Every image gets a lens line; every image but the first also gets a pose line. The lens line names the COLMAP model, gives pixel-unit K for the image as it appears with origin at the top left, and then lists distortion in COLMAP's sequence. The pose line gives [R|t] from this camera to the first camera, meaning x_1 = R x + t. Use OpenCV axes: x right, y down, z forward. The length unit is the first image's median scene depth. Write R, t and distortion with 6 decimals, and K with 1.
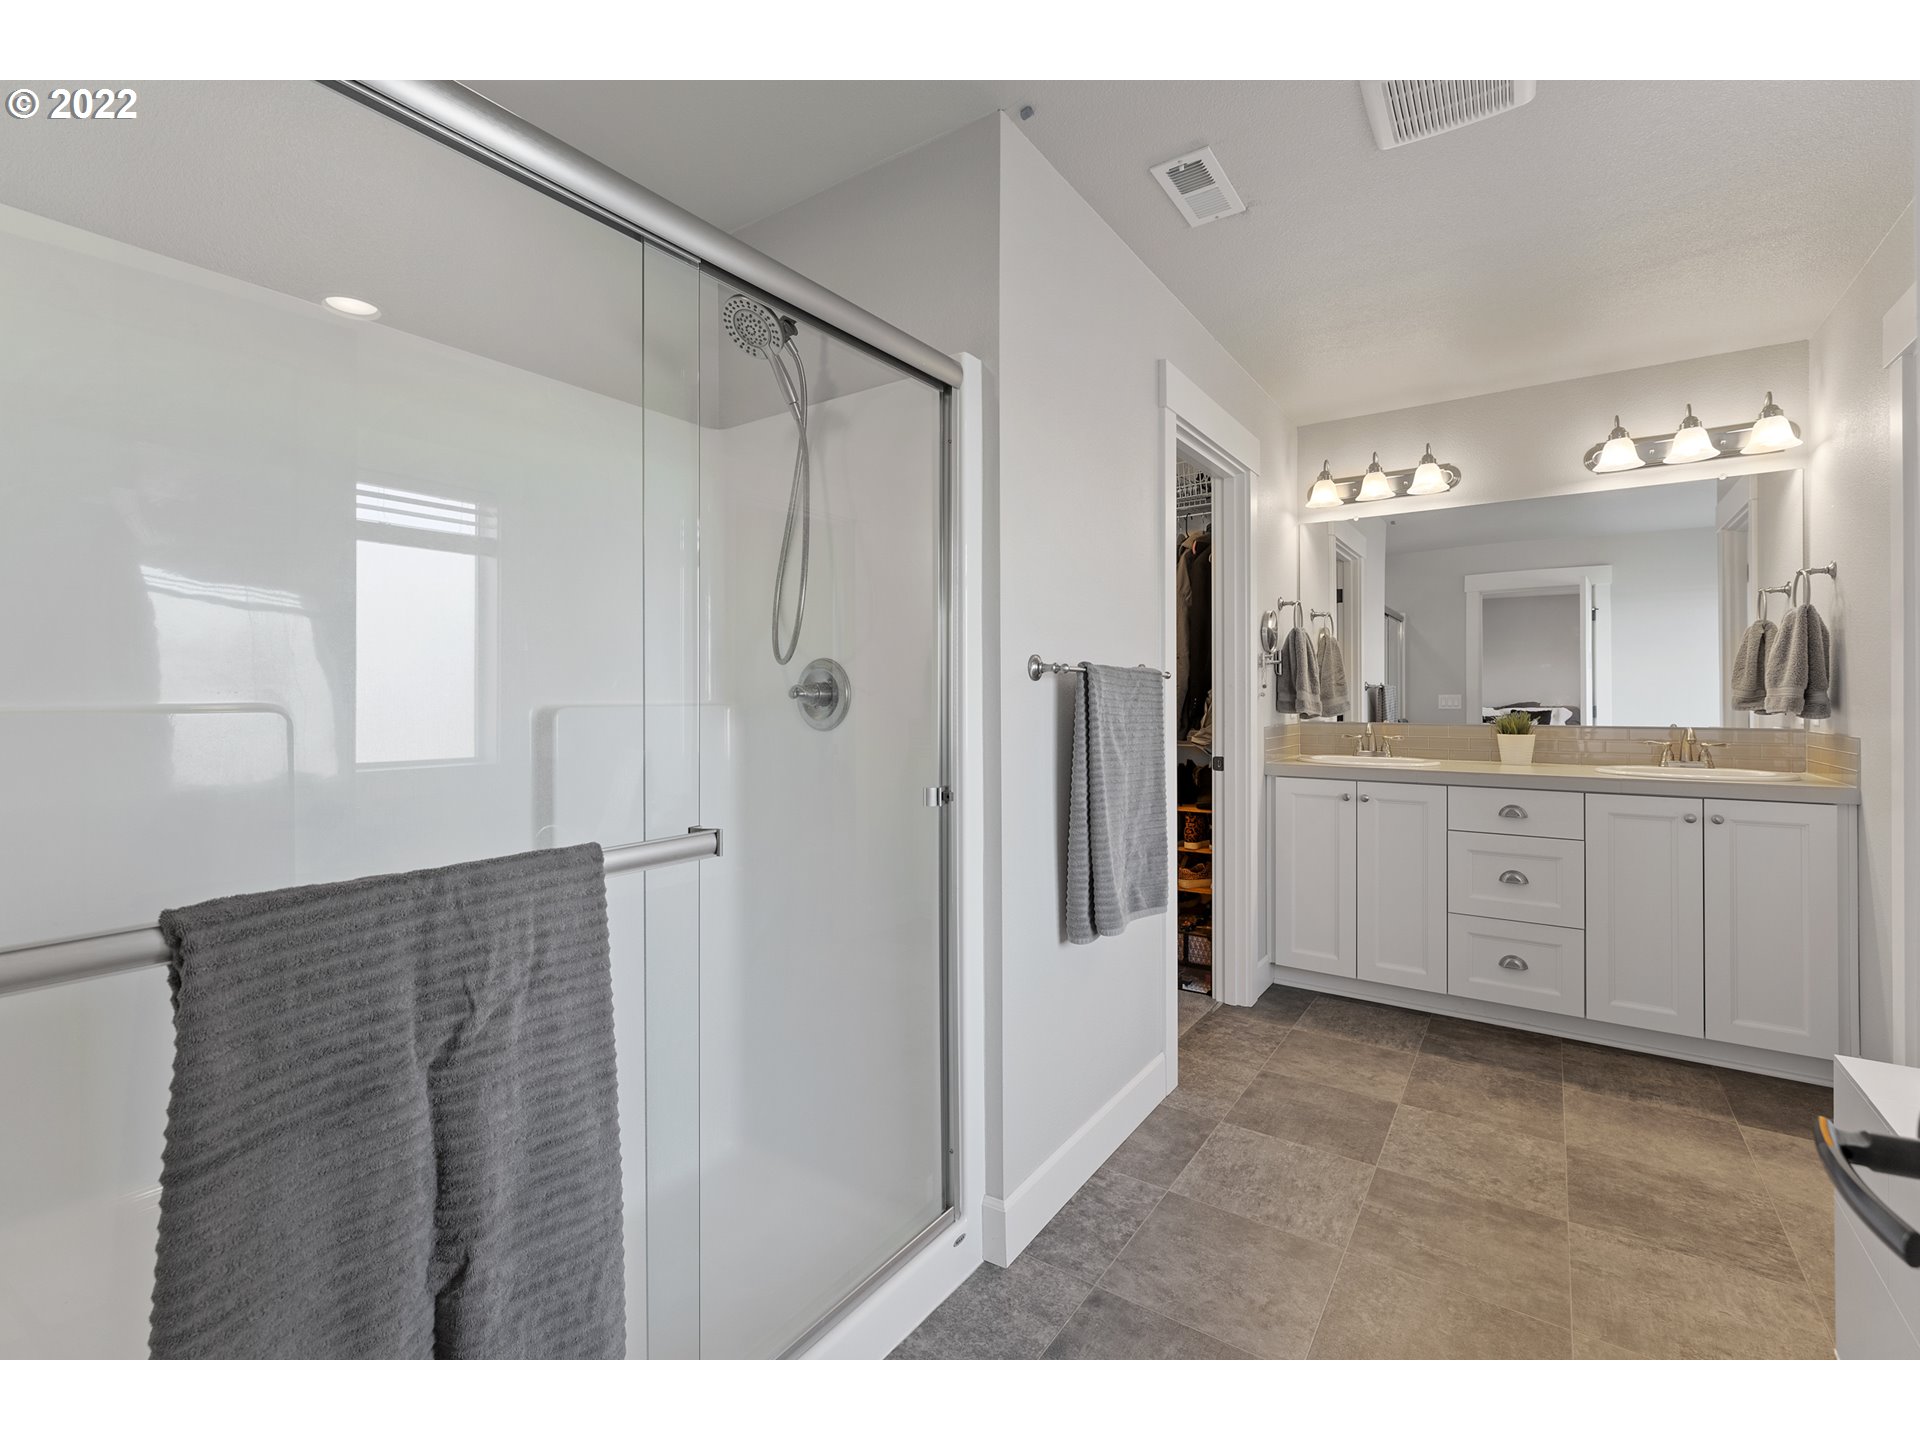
lens RADIAL K [[853.3, 0, 954.2], [0, 853.3, 712.6], [0, 0, 1]] dist [-0.001050, -0.000355]
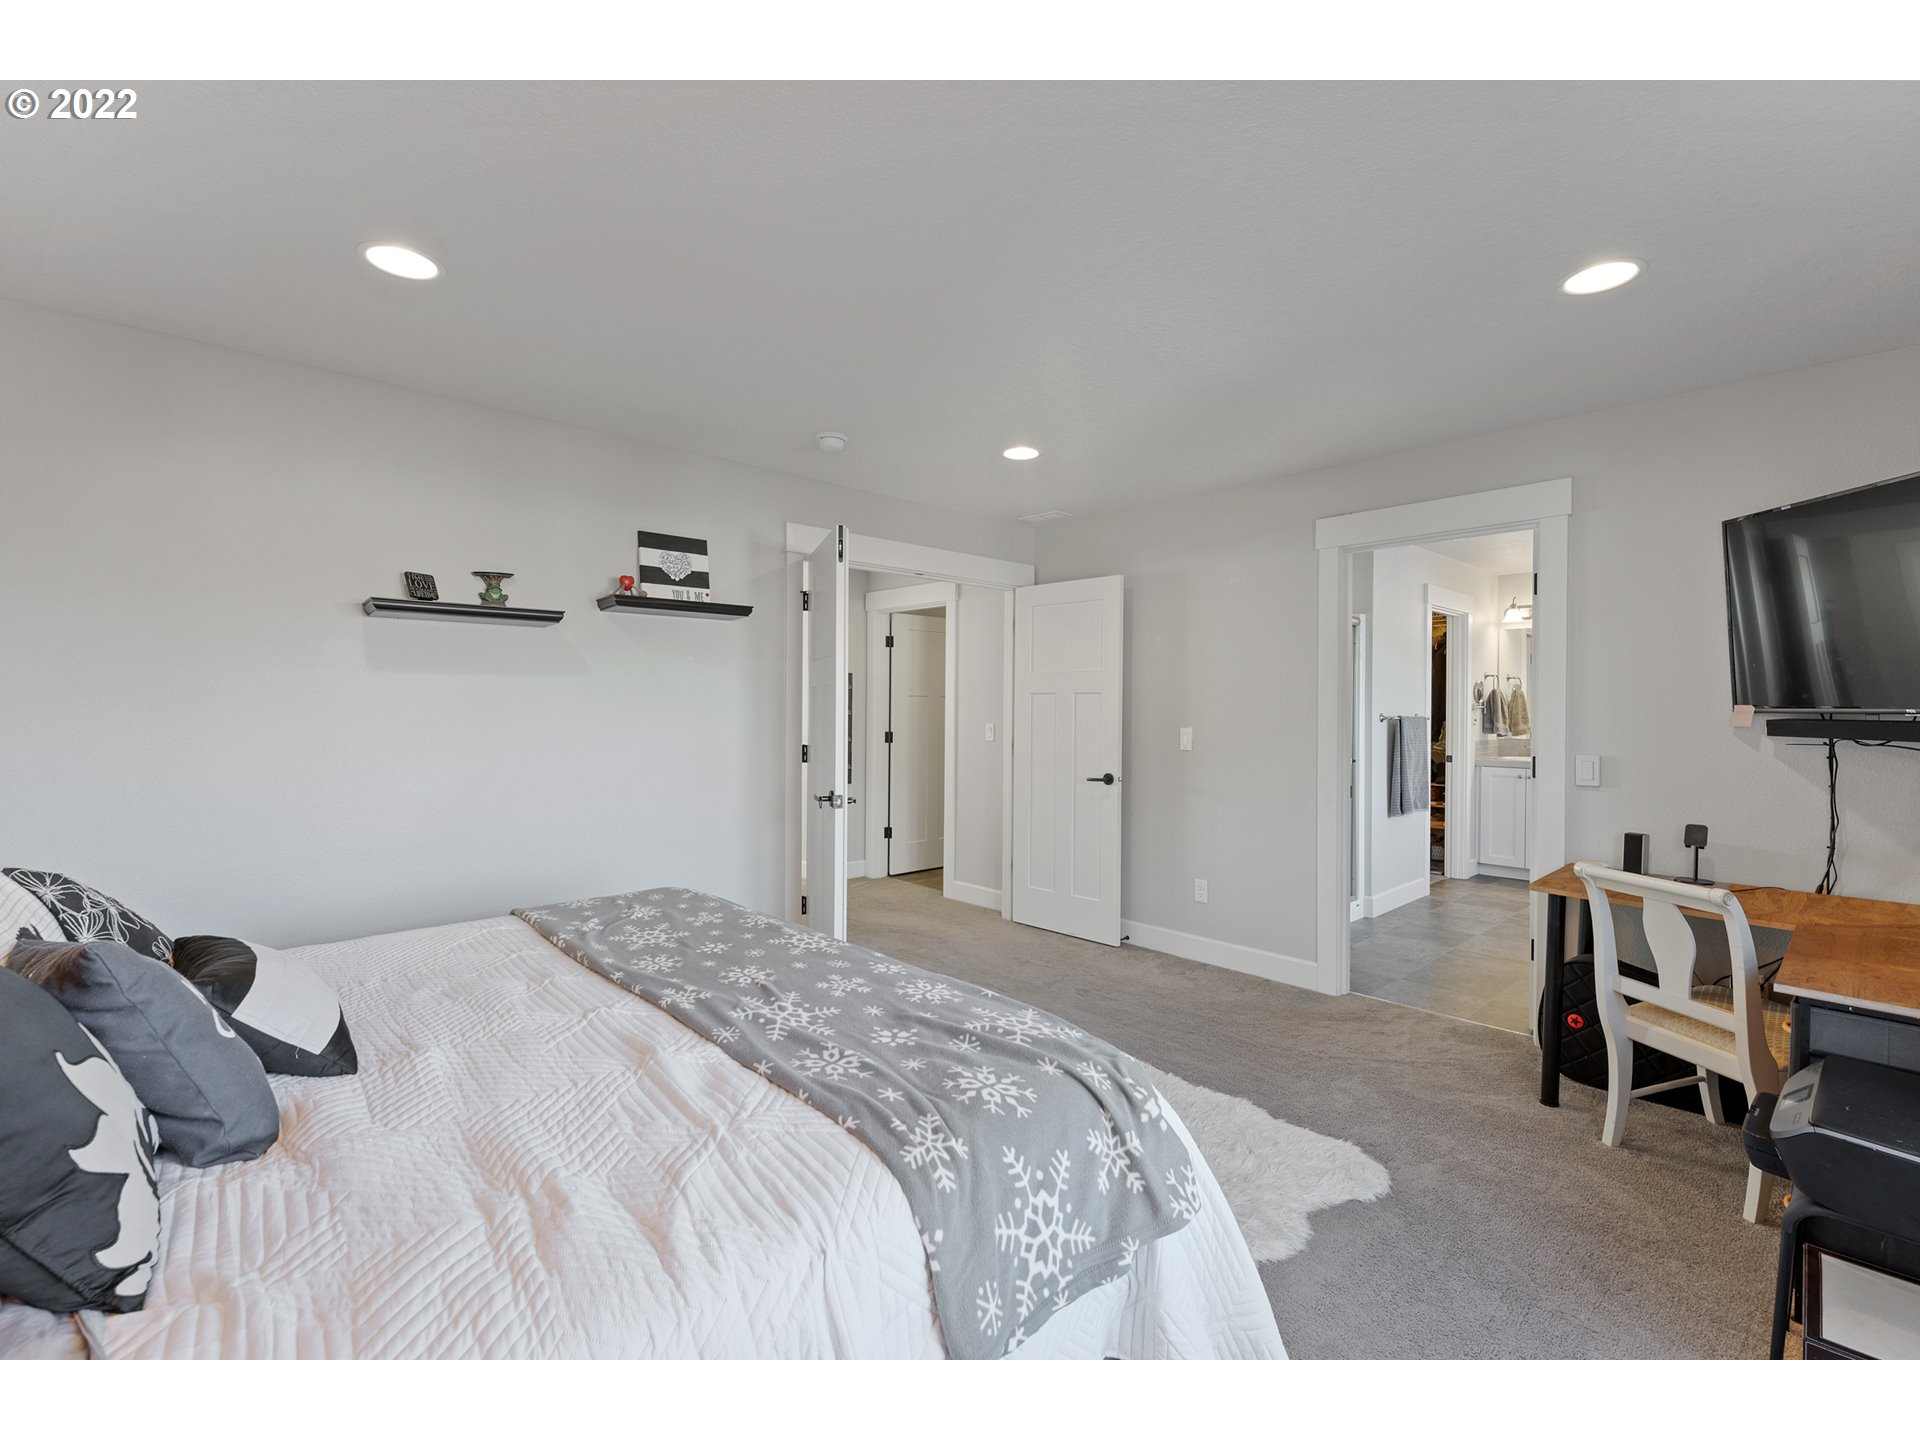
lens RADIAL K [[853.3, 0, 969.9], [0, 853.3, 719.6], [0, 0, 1]] dist [-0.001050, -0.000355]
pose [[0.978890, 0.011557, -0.204060, -0.369738], [-0.012540, 0.999915, -0.003527, -0.010404], [0.204002, 0.006012, 0.978952, -1.143963]]
